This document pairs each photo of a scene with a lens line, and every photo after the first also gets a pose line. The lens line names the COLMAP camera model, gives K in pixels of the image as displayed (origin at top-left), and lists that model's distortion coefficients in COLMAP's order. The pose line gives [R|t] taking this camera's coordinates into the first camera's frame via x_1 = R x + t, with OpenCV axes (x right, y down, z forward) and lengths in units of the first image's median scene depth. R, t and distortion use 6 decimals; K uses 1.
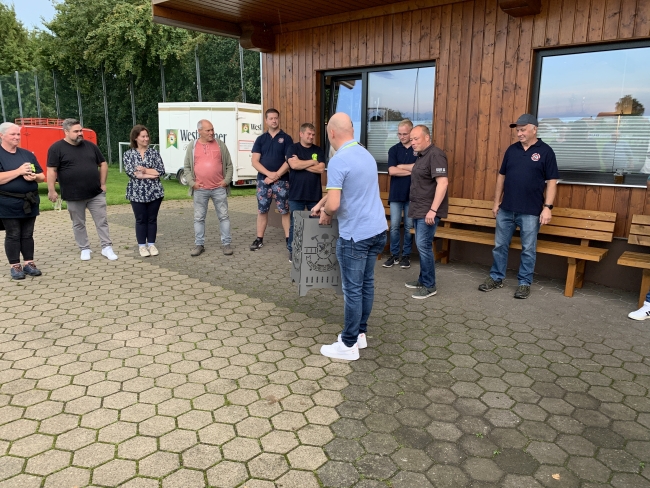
lens RADIAL K [[504.0, 0, 323.8], [0, 504.0, 240.3], [0, 0, 1]] dist [0.002293, 0.000932]
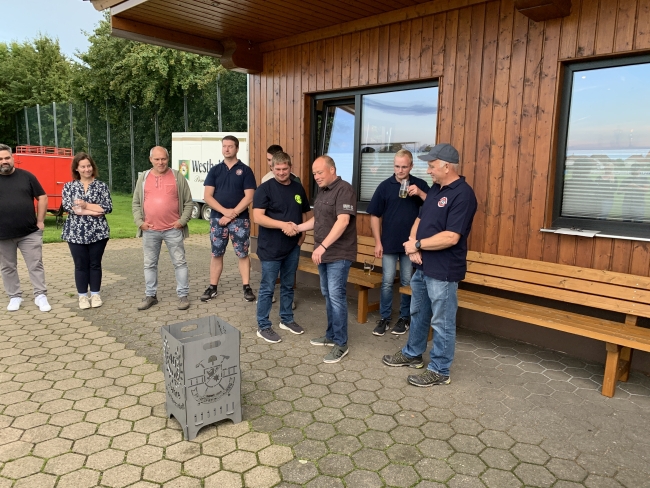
lens RADIAL K [[505.3, 0, 325.0], [0, 505.3, 244.0], [0, 0, 1]] dist [0.004945, -0.002466]
pose [[0.997050, 0.027176, -0.071783, 0.100667], [-0.031260, 0.997919, -0.056397, -0.039253], [0.070101, 0.058474, 0.995825, 0.187183]]
